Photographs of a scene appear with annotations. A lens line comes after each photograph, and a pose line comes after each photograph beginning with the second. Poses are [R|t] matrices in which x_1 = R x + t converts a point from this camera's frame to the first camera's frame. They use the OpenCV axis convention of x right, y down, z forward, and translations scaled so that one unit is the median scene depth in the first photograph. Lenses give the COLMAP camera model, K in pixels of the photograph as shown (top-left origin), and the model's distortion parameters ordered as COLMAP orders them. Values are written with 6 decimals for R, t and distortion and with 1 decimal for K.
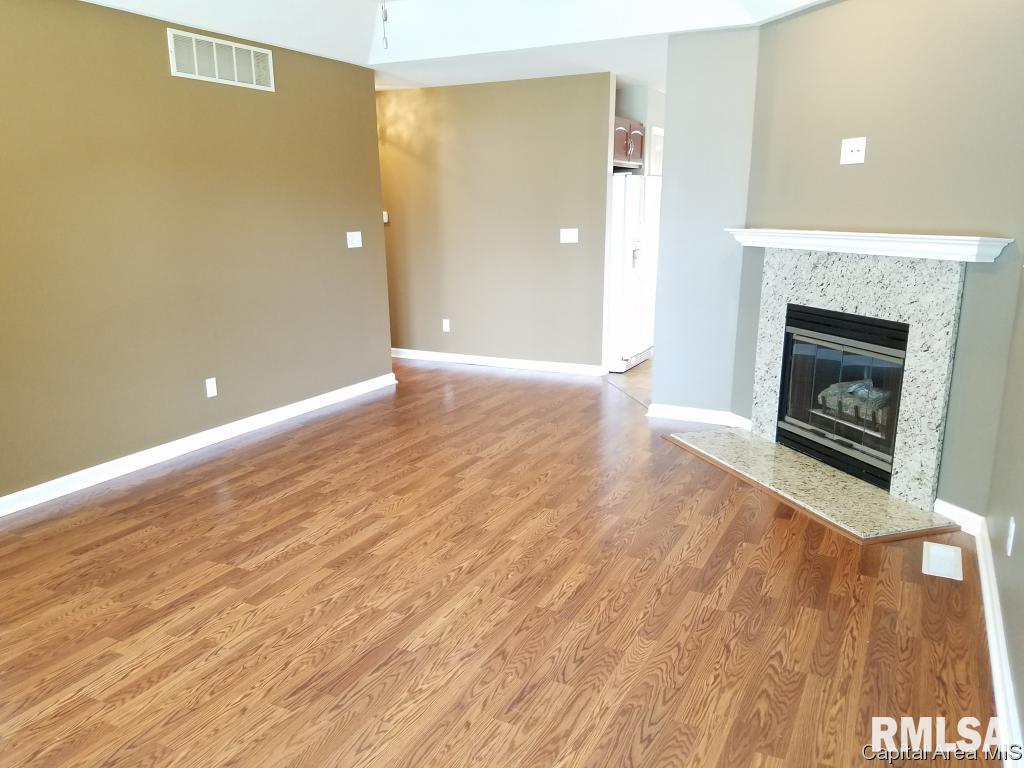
lens RADIAL K [[797.9, 0, 508.2], [0, 797.9, 400.1], [0, 0, 1]] dist [0.214239, -0.399564]
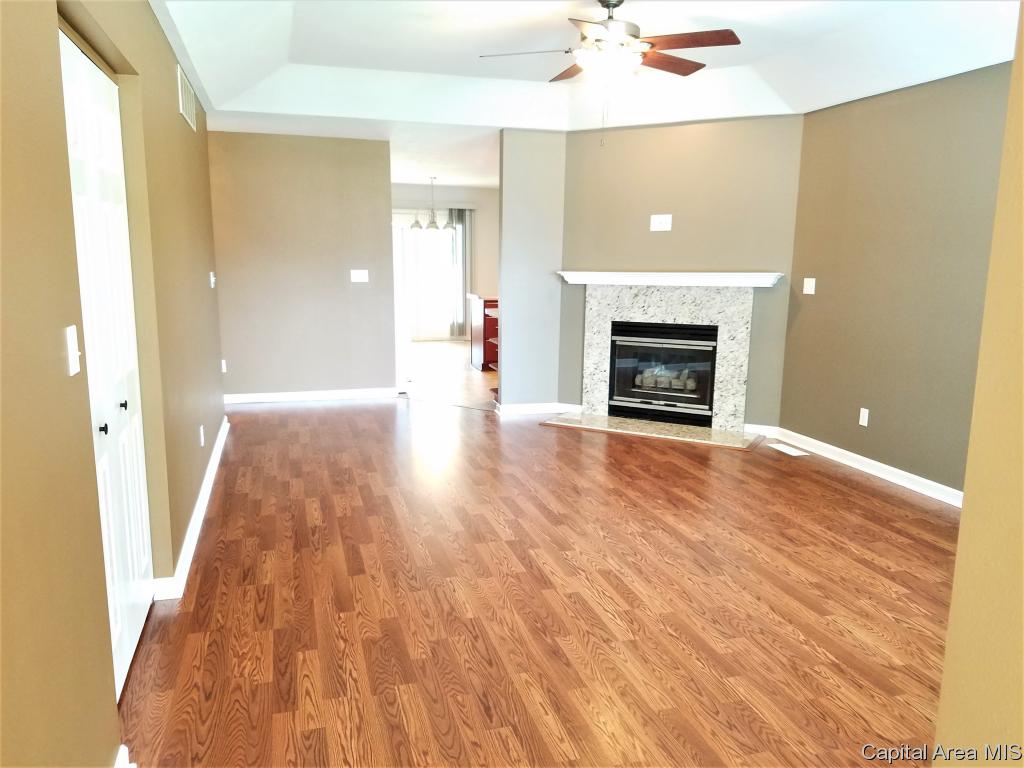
lens RADIAL K [[797.9, 0, 508.2], [0, 797.9, 400.1], [0, 0, 1]] dist [0.214239, -0.399564]
pose [[0.729863, -0.112212, 0.674321, -0.988399], [0.148511, 0.988903, 0.003818, -0.010386], [-0.667267, 0.097357, 0.738428, 0.062628]]
